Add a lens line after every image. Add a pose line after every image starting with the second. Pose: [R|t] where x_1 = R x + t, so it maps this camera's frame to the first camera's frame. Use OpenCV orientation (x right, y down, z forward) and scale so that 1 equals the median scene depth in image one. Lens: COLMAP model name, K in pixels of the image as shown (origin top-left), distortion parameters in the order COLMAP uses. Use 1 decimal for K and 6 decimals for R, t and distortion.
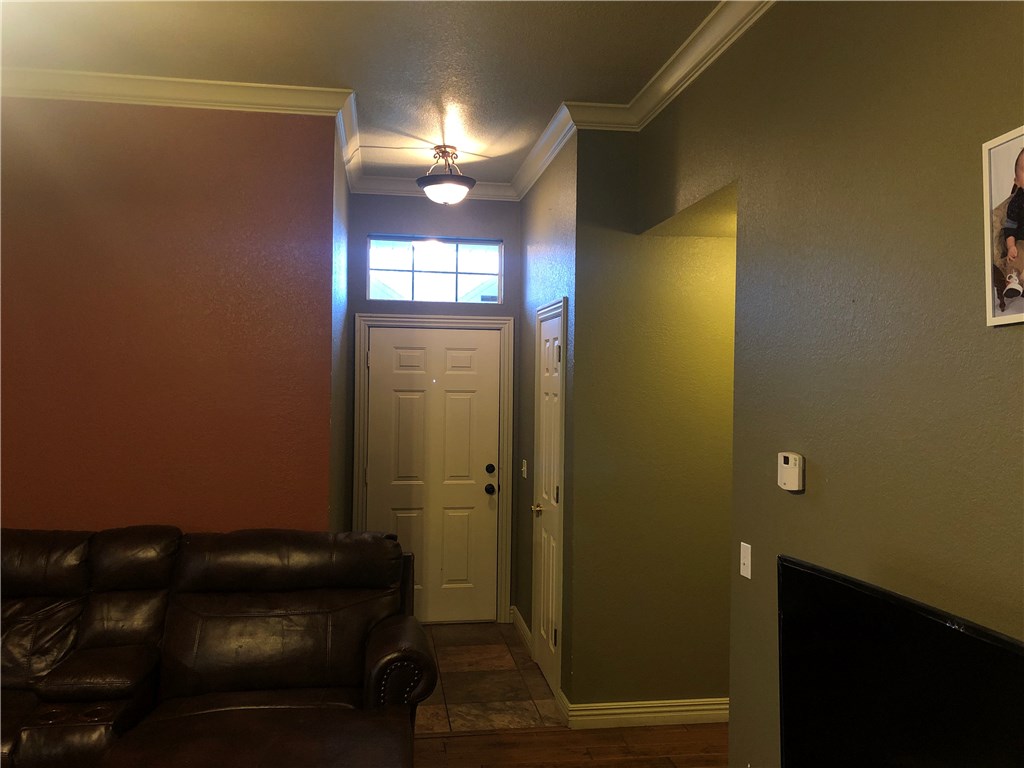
lens RADIAL K [[836.4, 0, 512.0], [0, 836.4, 384.0], [0, 0, 1]] dist [0.011536, 0.002778]
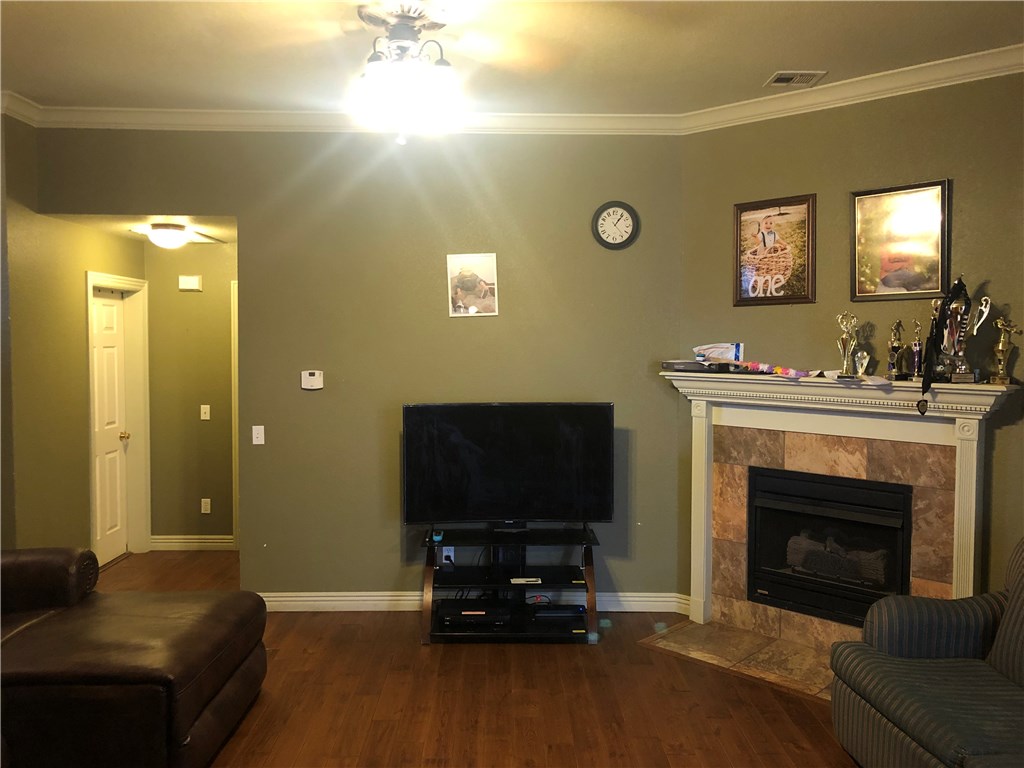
lens RADIAL K [[851.7, 0, 512.0], [0, 851.7, 384.0], [0, 0, 1]] dist [0.061751, -0.001746]
pose [[0.141938, -0.068084, 0.987531, -2.453158], [0.004339, 0.997665, 0.068159, -0.035900], [-0.989866, -0.005390, 0.141902, 0.347513]]
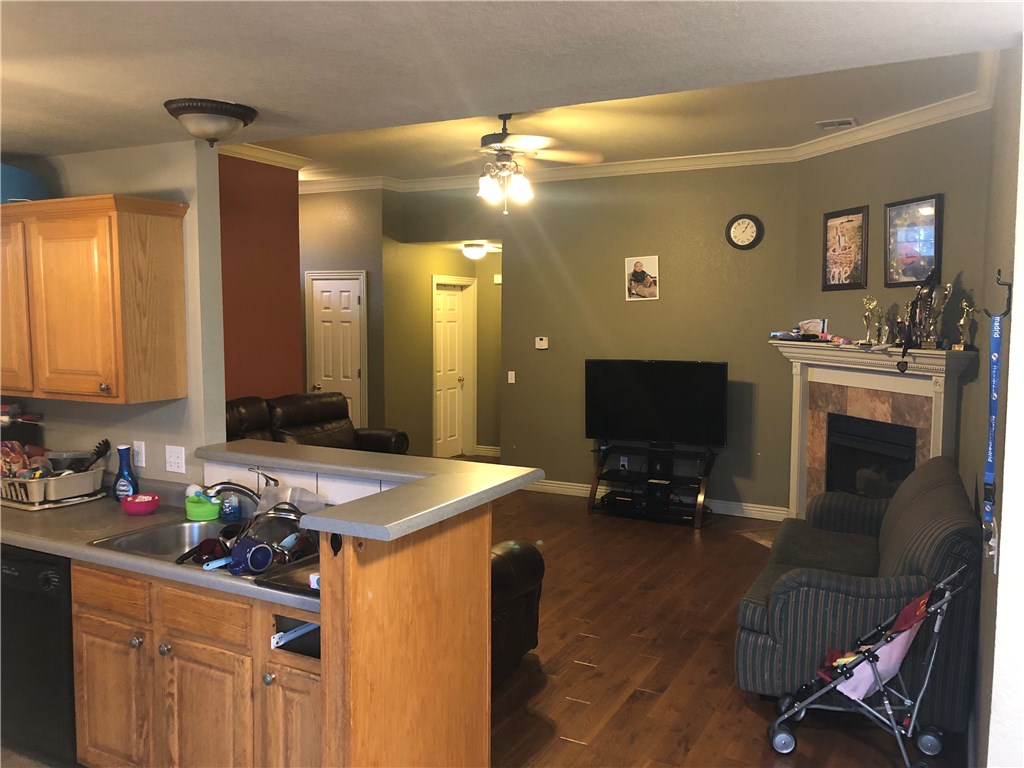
lens RADIAL K [[836.4, 0, 512.0], [0, 836.4, 384.0], [0, 0, 1]] dist [0.011536, 0.002778]
pose [[0.602624, -0.081275, 0.793876, -3.313947], [0.012326, 0.995630, 0.092573, -0.048126], [-0.797930, -0.046002, 0.600992, -1.173260]]
